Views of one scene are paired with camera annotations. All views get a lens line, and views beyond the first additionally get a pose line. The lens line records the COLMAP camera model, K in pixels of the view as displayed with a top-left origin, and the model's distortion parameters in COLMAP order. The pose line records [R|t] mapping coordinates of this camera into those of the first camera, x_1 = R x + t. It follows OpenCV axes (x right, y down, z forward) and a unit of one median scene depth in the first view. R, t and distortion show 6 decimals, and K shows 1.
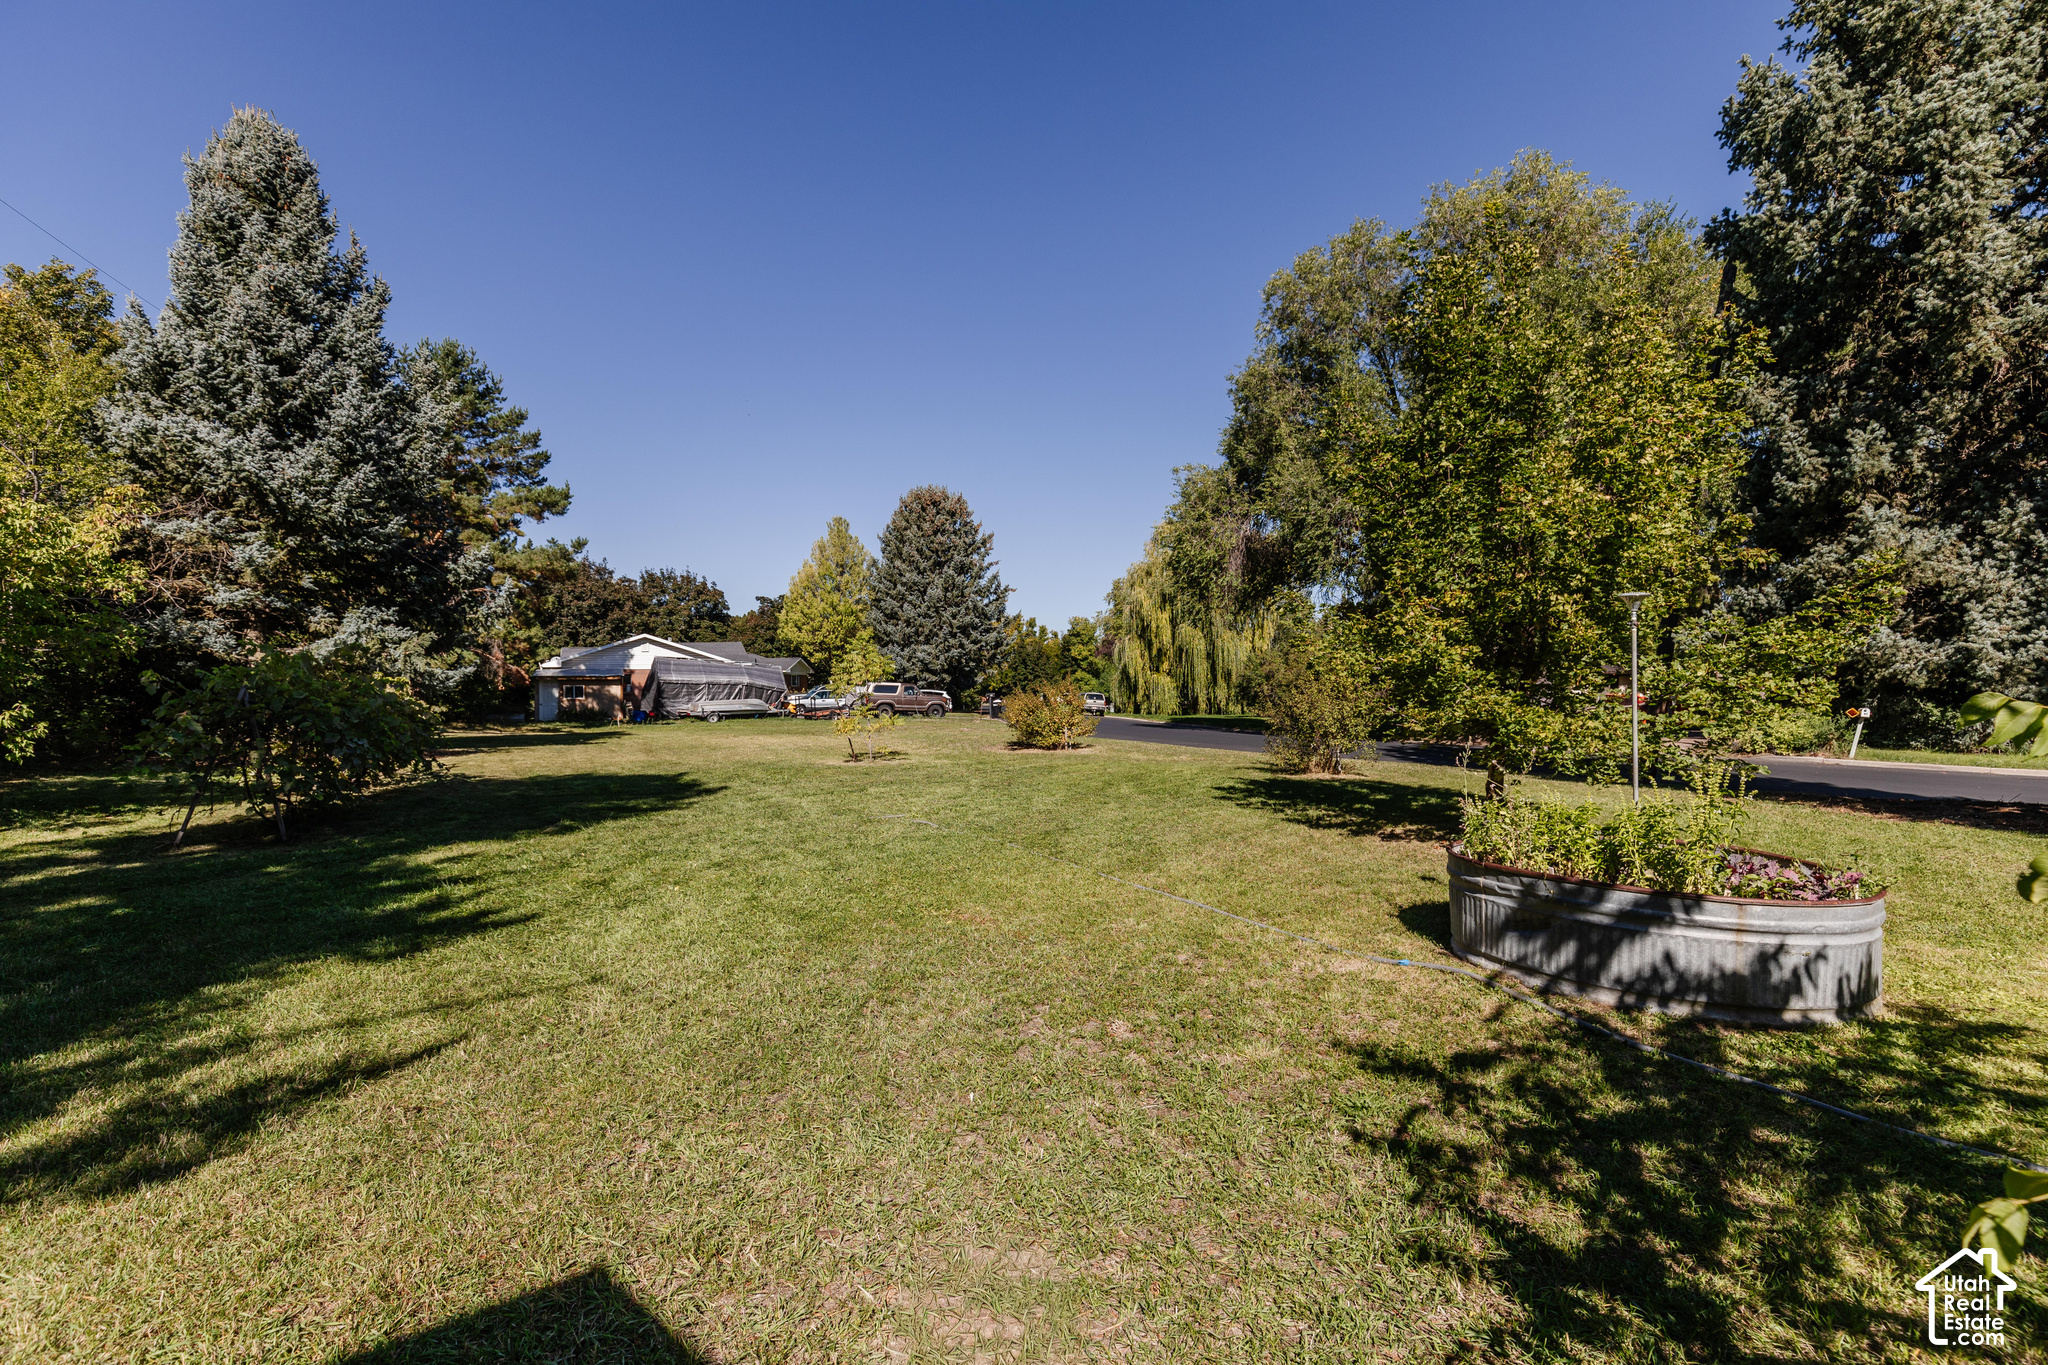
lens RADIAL K [[943.4, 0, 1027.6], [0, 943.4, 676.3], [0, 0, 1]] dist [0.009450, -0.002901]
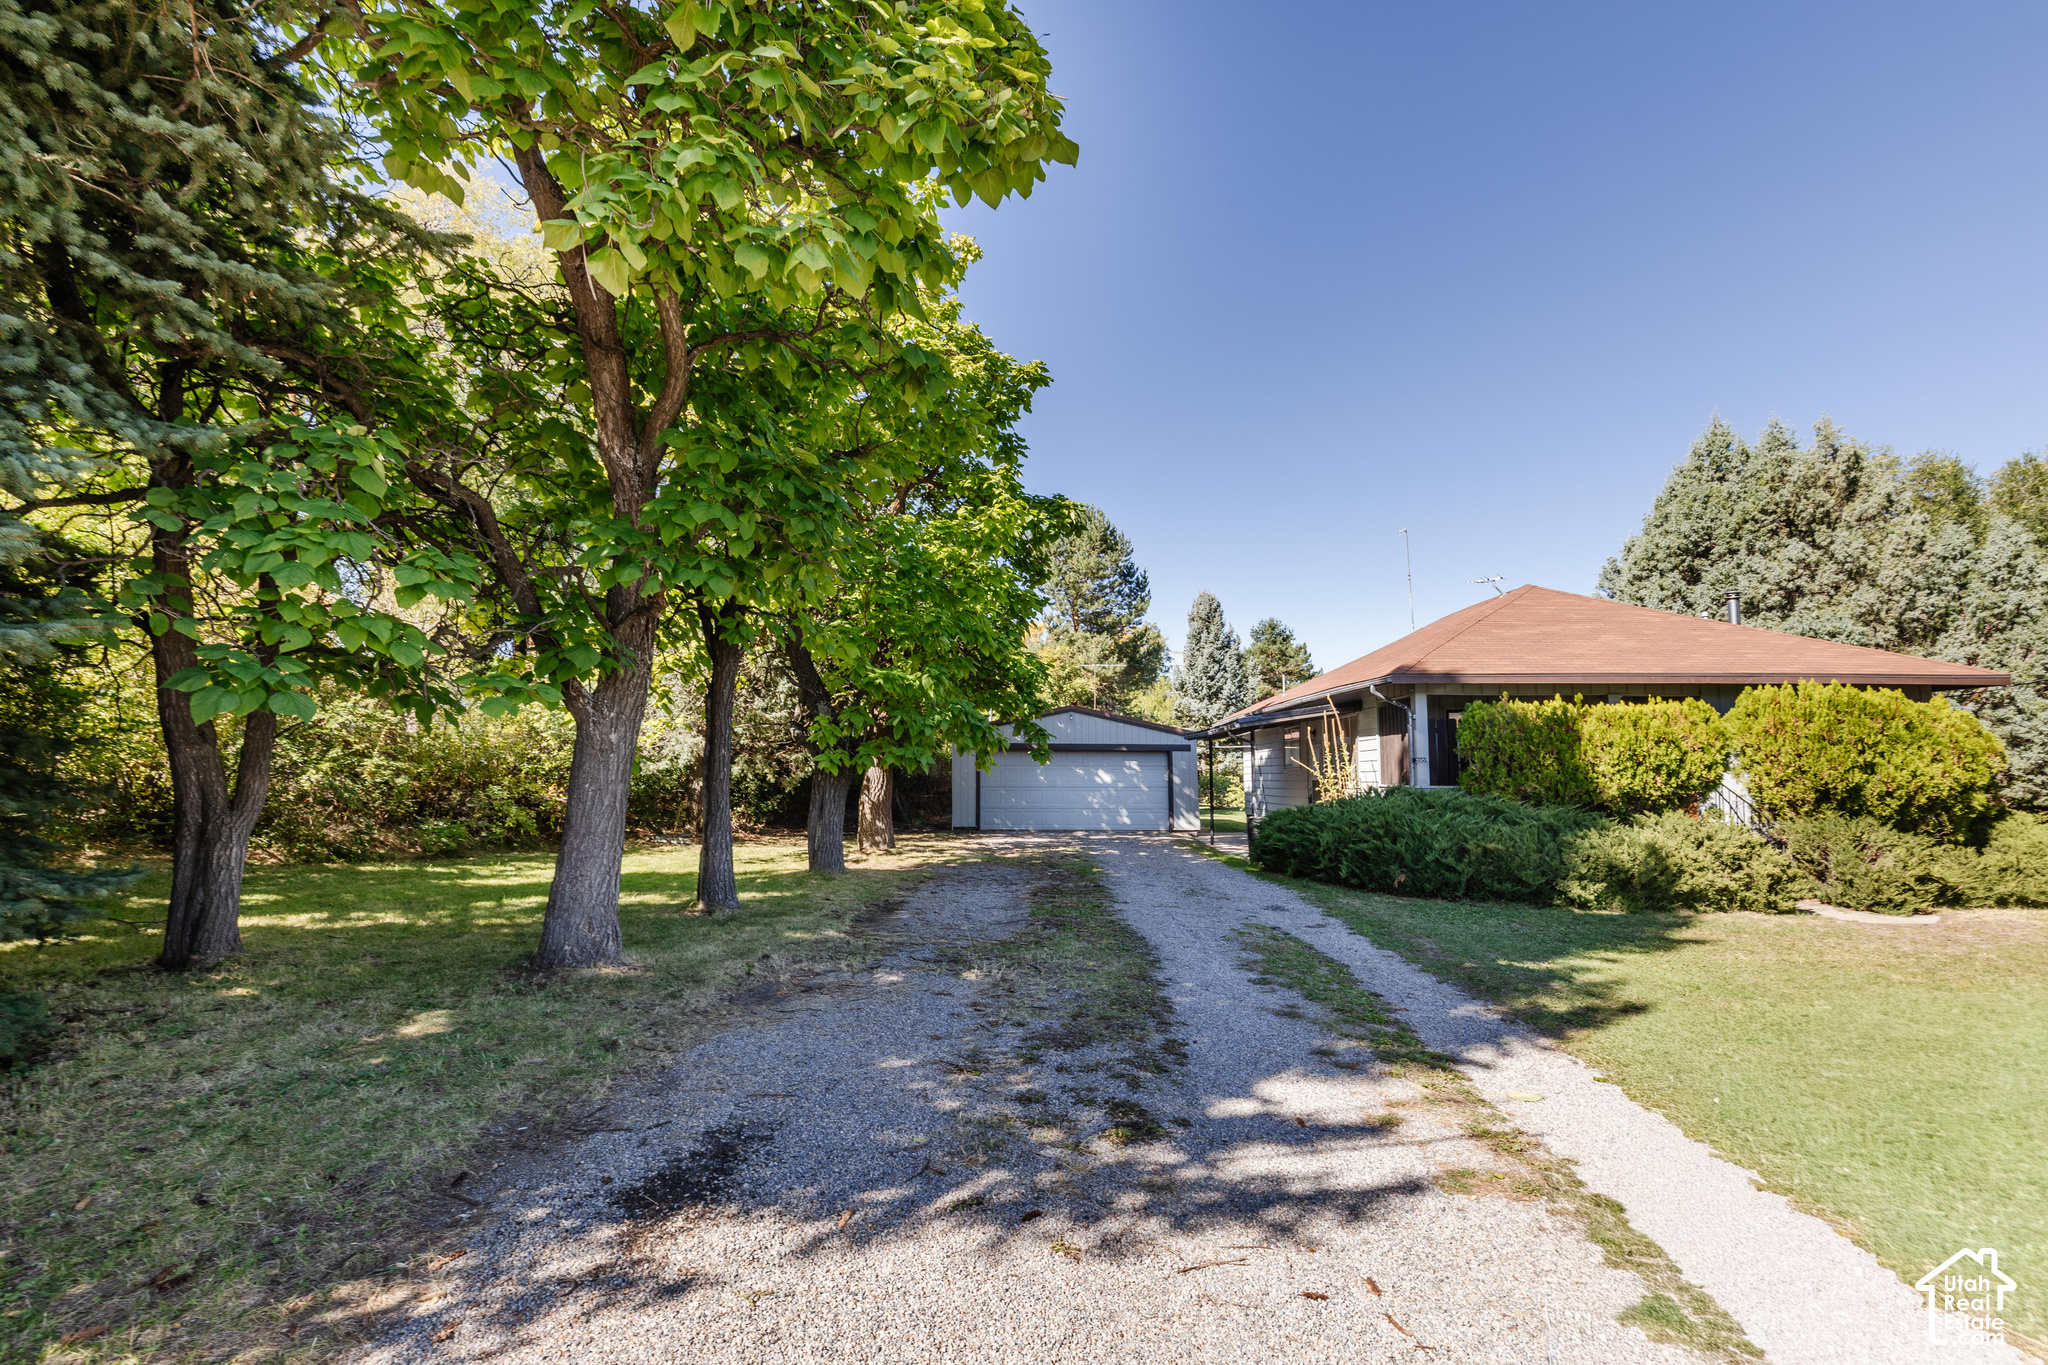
lens RADIAL K [[943.4, 0, 1028.4], [0, 943.4, 686.4], [0, 0, 1]] dist [0.009450, -0.002901]
pose [[0.658806, -0.043963, -0.751028, 1.166219], [-0.017866, 0.997095, -0.074039, -0.049864], [0.752101, 0.062195, 0.656106, -1.509067]]
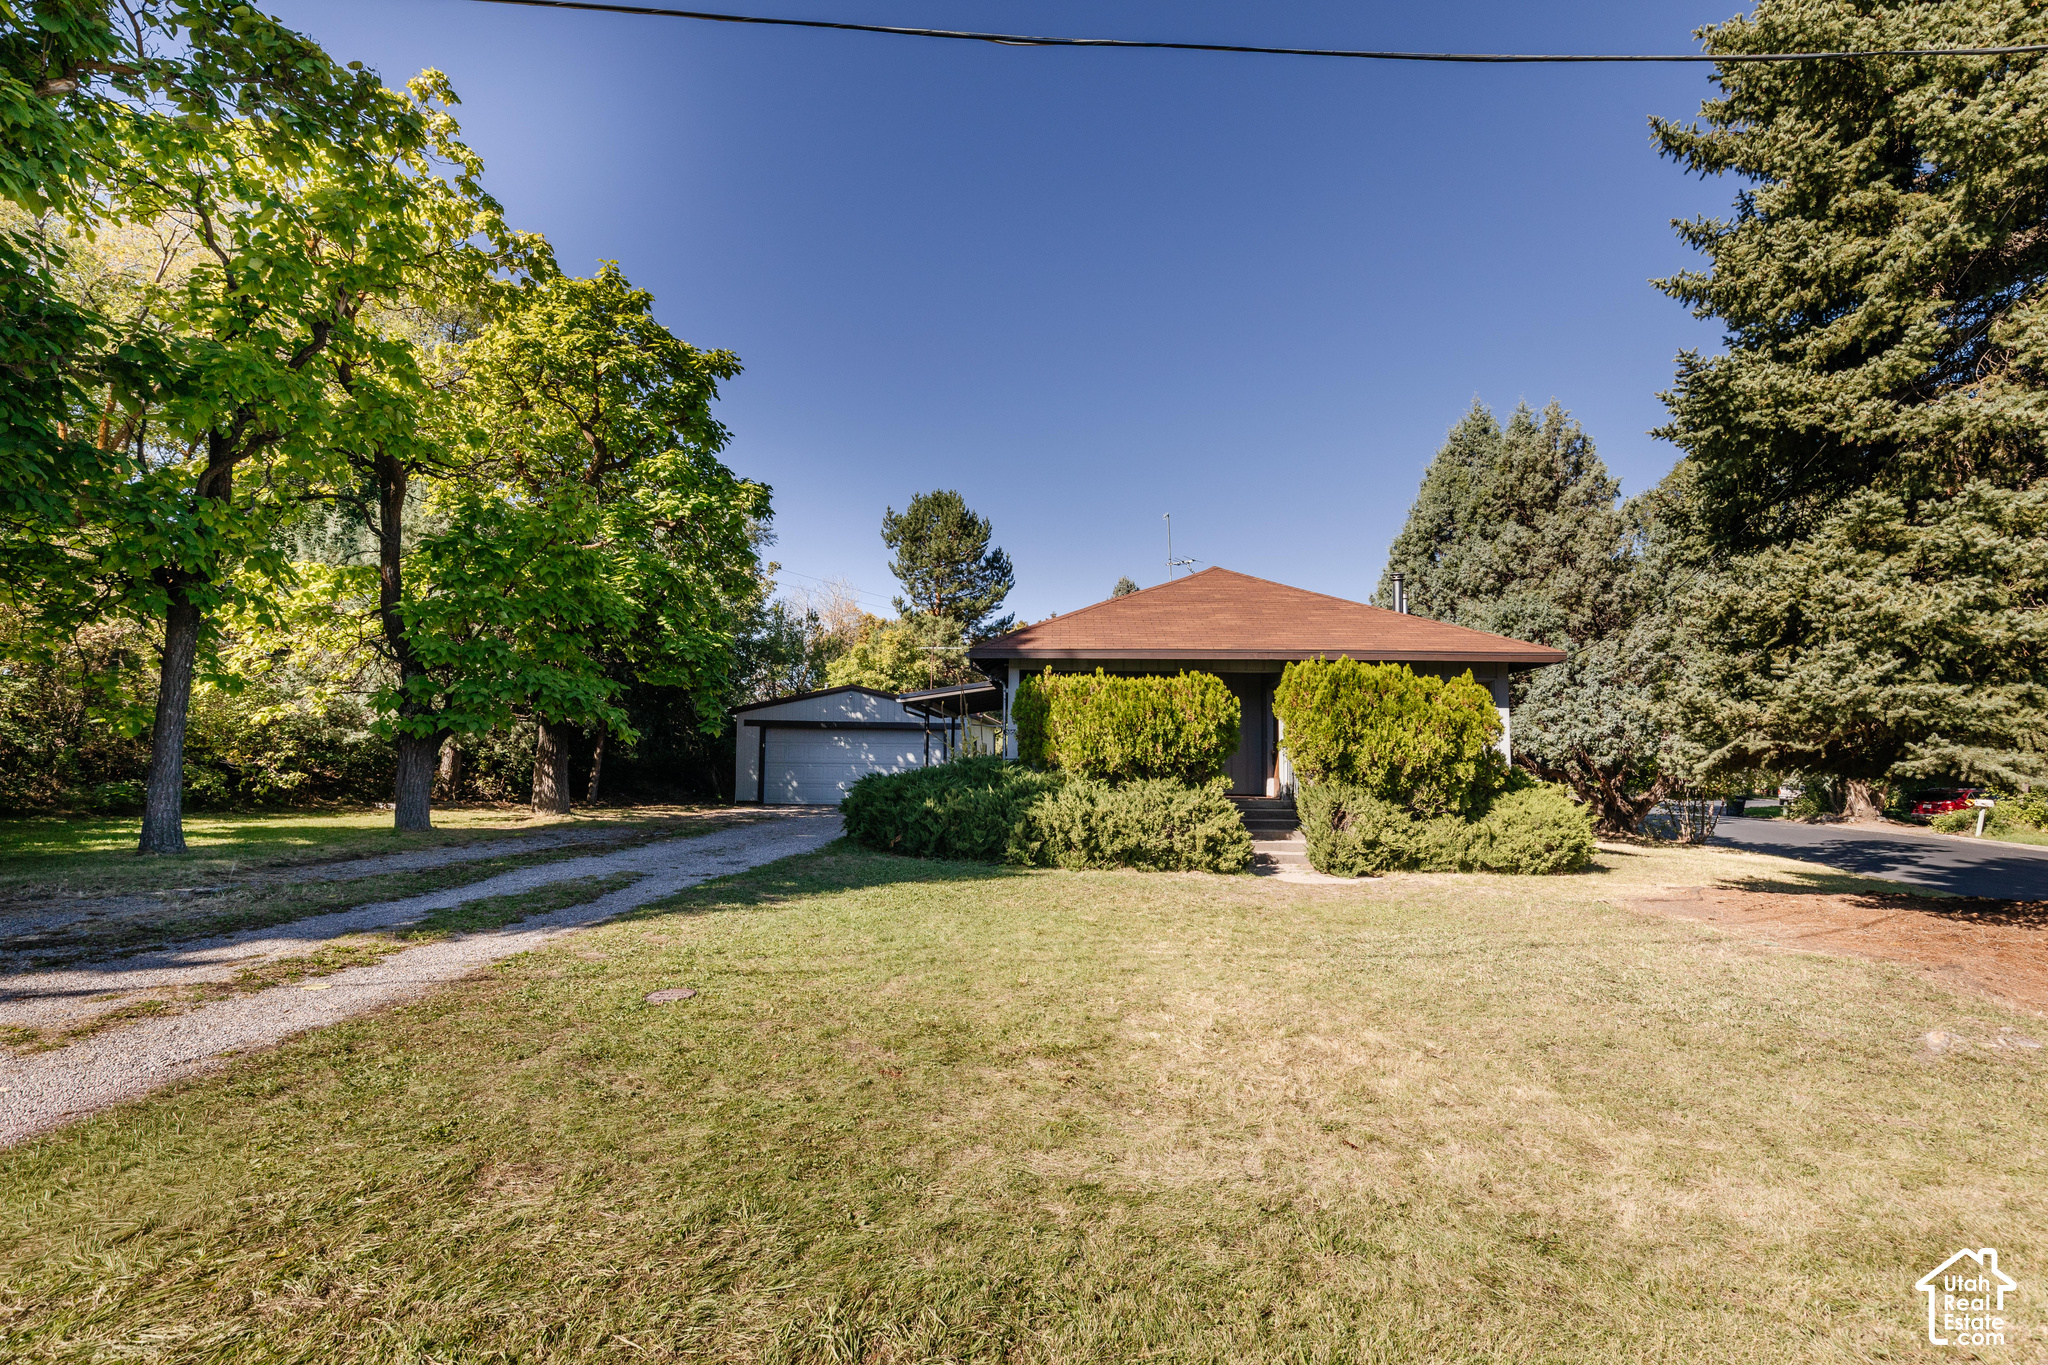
lens RADIAL K [[943.4, 0, 1029.2], [0, 943.4, 688.4], [0, 0, 1]] dist [0.009450, -0.002901]
pose [[0.633286, -0.029735, -0.773346, 1.445454], [-0.025840, 0.997892, -0.059530, -0.041833], [0.773486, 0.057683, 0.631183, -1.241817]]
